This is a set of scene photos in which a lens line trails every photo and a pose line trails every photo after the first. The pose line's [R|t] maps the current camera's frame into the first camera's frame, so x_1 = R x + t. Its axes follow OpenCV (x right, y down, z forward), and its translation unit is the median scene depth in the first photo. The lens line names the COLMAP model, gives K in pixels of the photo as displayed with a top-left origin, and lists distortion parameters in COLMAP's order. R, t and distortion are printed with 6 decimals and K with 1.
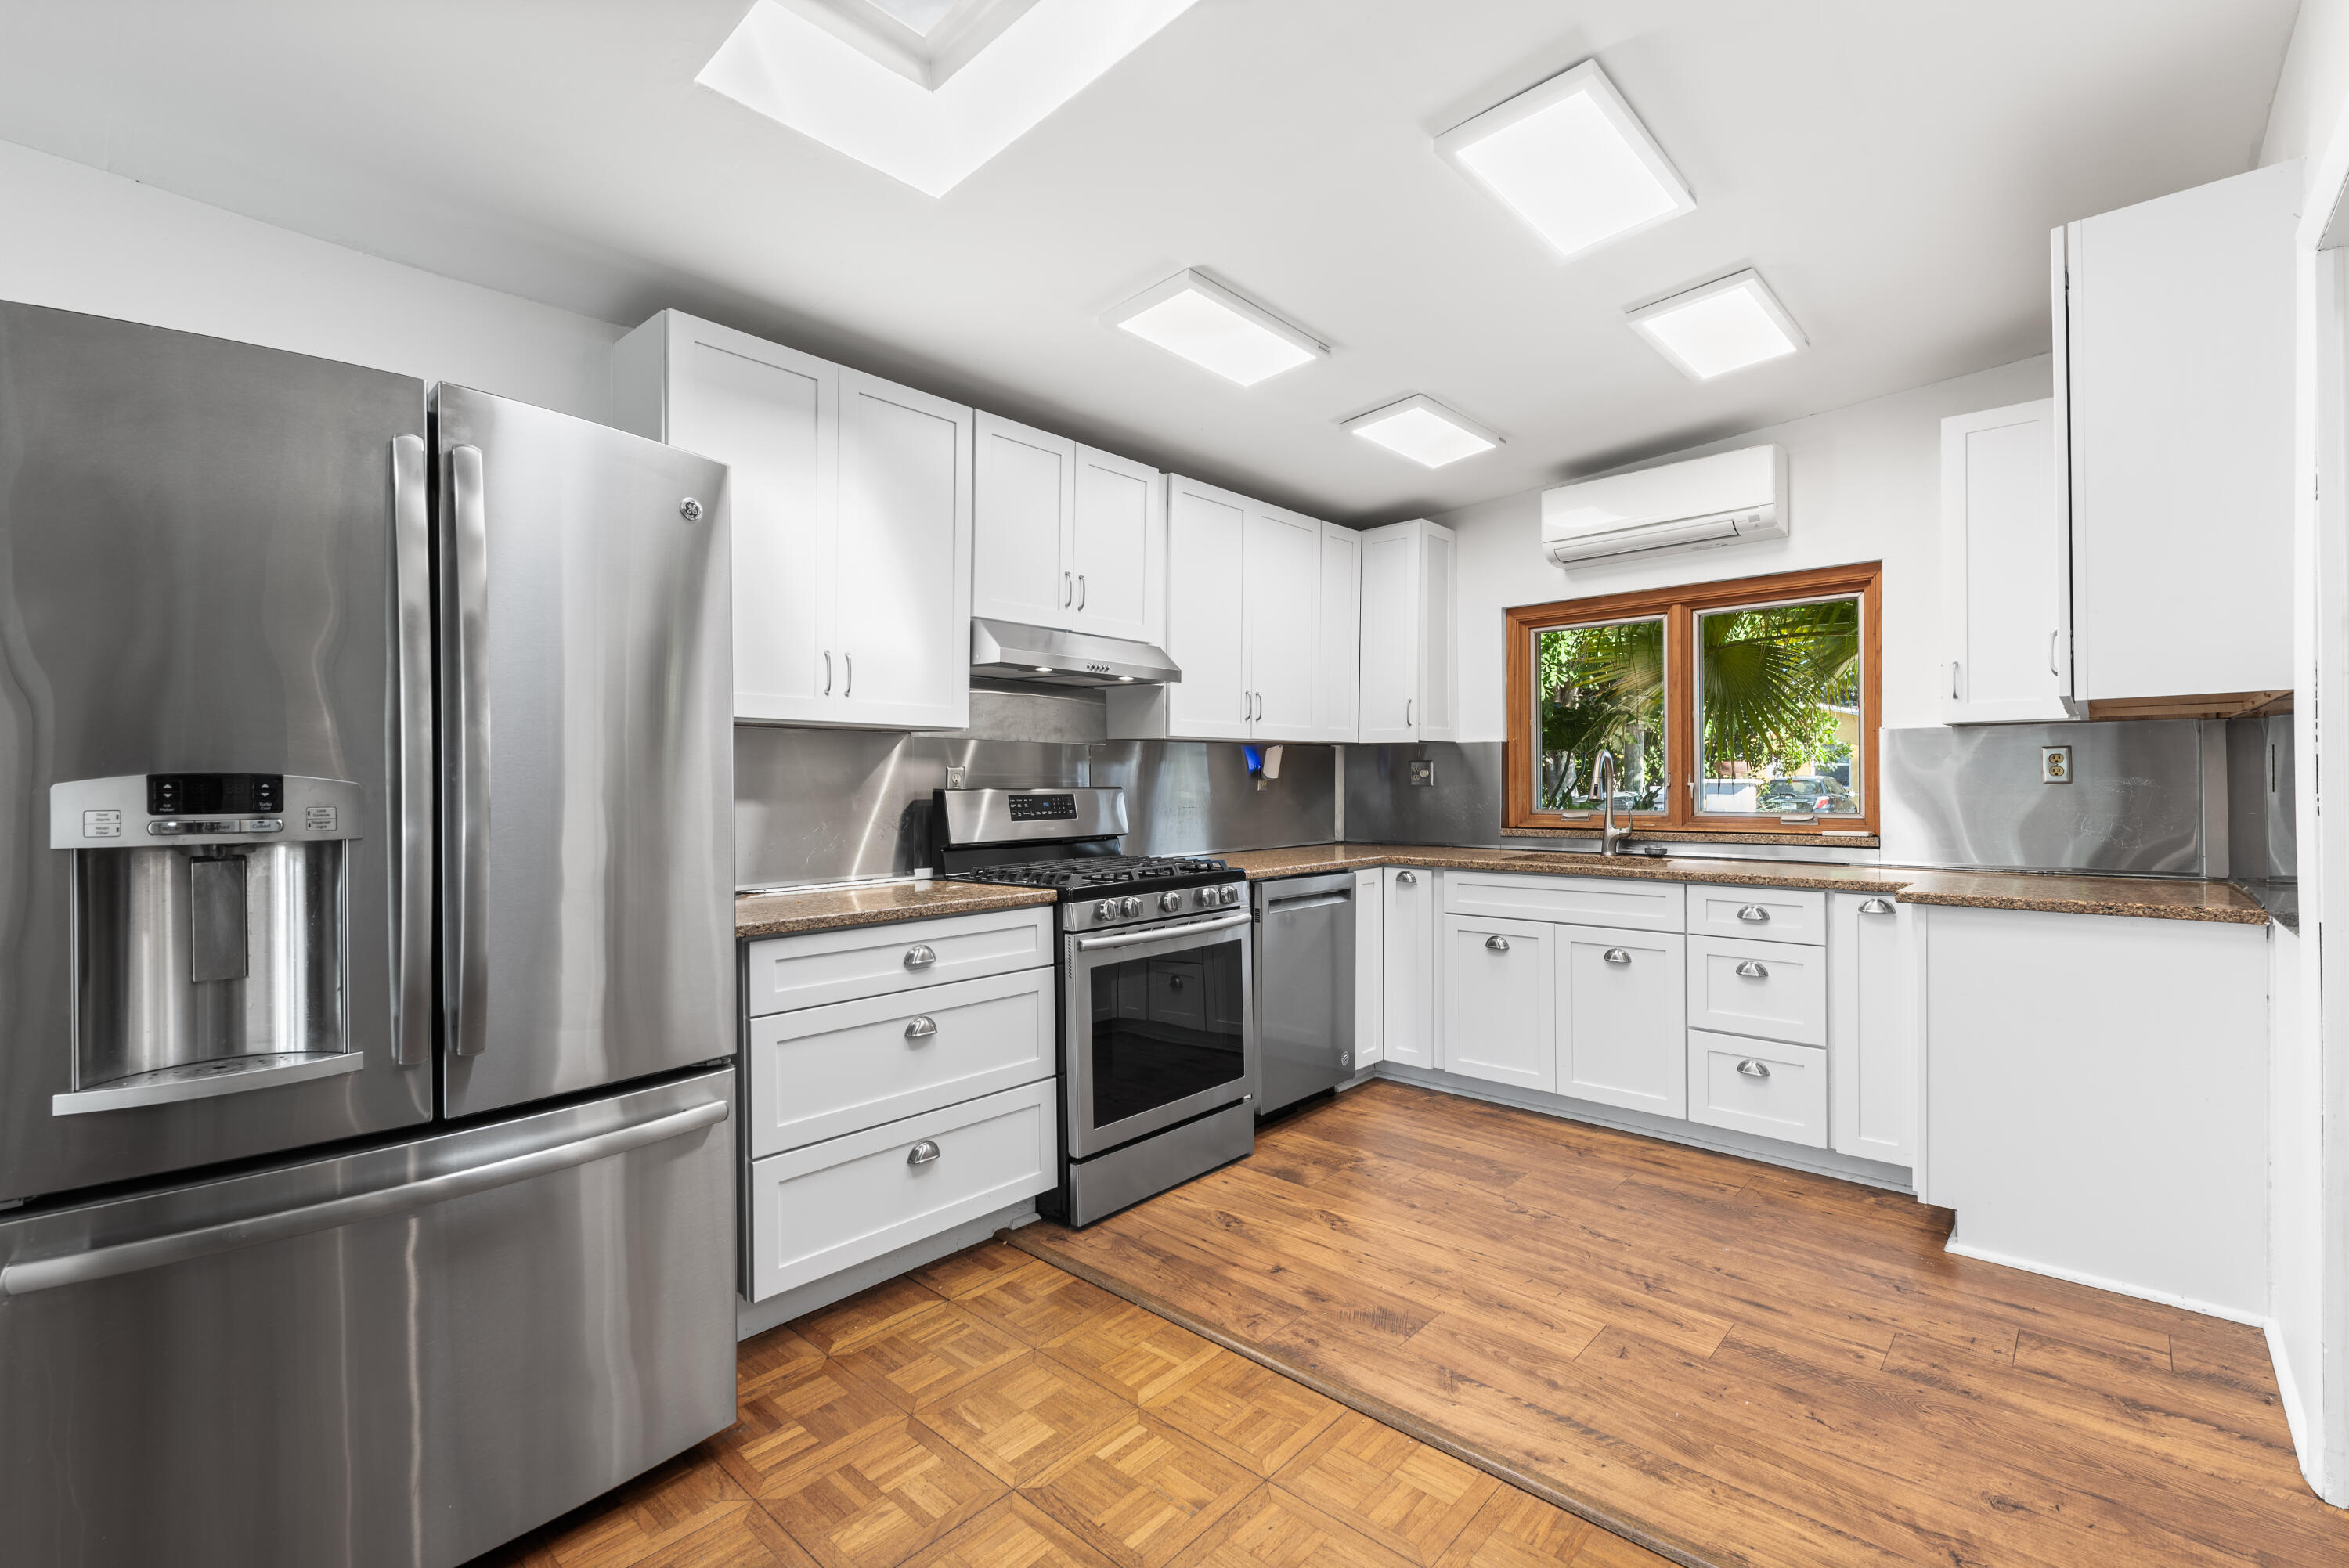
lens RADIAL K [[1026.0, 0, 1174.5], [0, 1026.0, 784.0], [0, 0, 1]] dist [-0.001040, -0.000661]
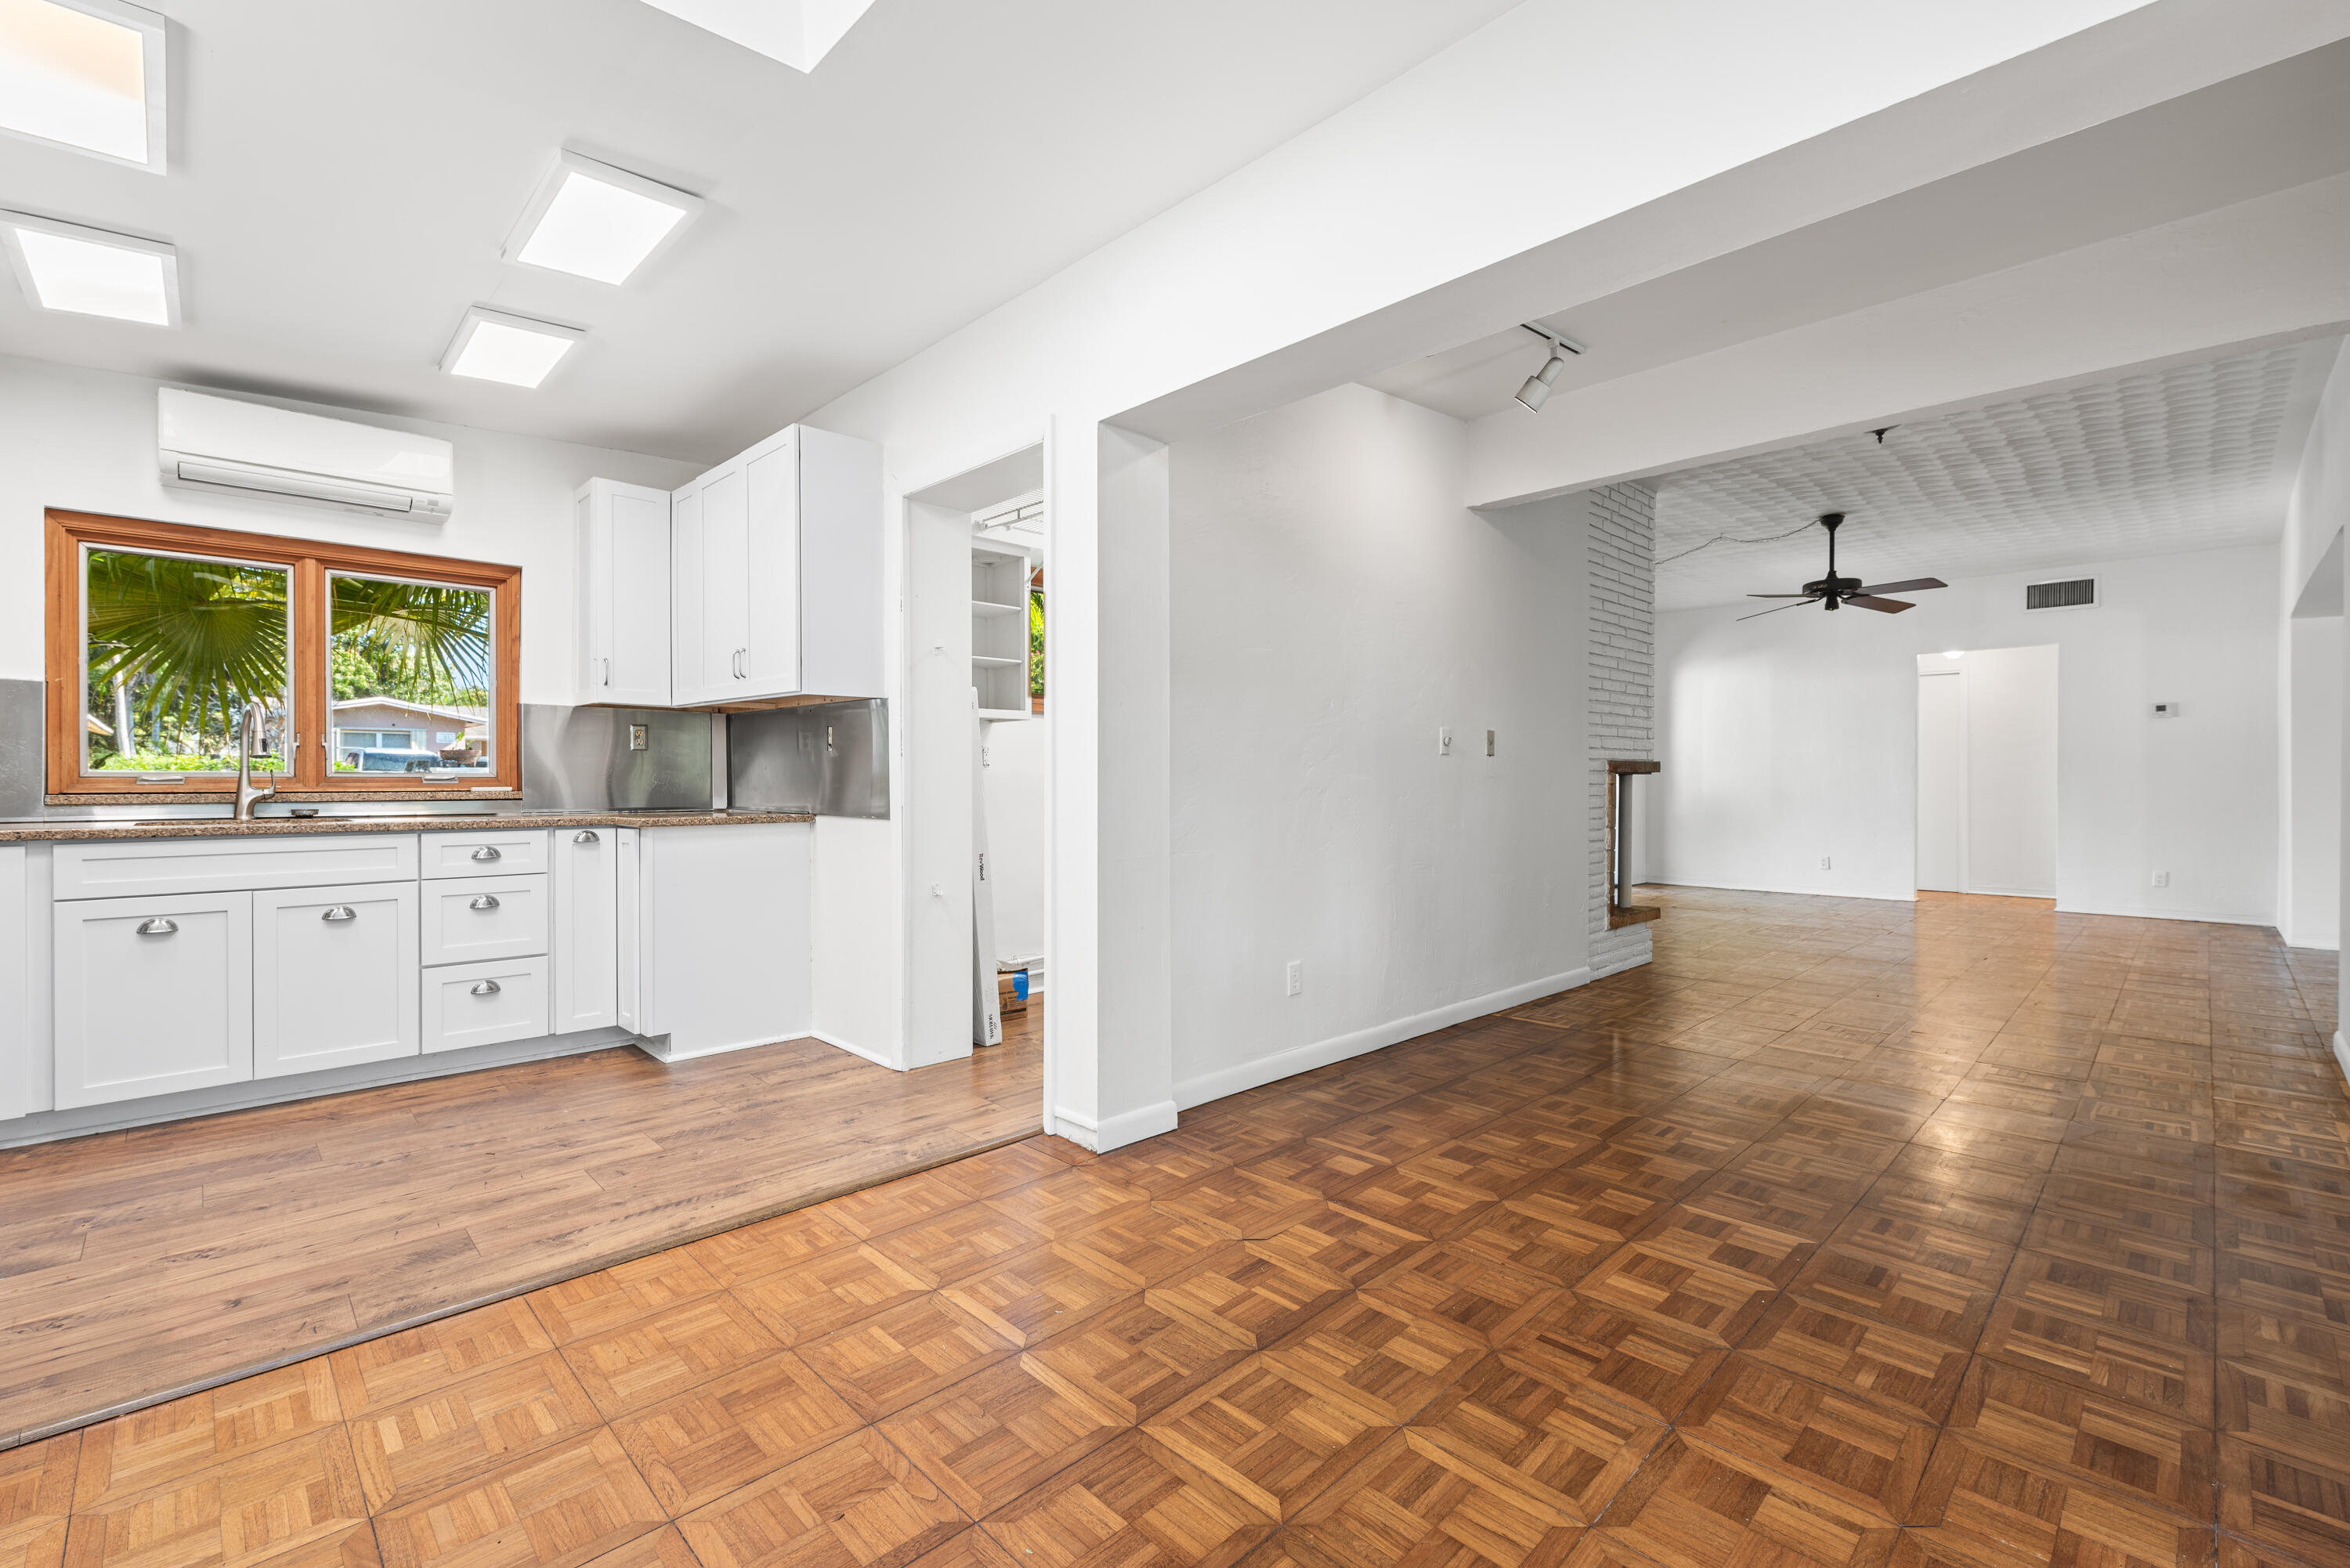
lens RADIAL K [[1014.7, 0, 1175.0], [0, 1014.7, 784.0], [0, 0, 1]] dist [0.000787, -0.000004]
pose [[0.046072, 0.000750, 0.998938, -0.623873], [-0.000148, 1.000000, -0.000744, 0.056104], [-0.998938, -0.000114, 0.046072, 0.198288]]
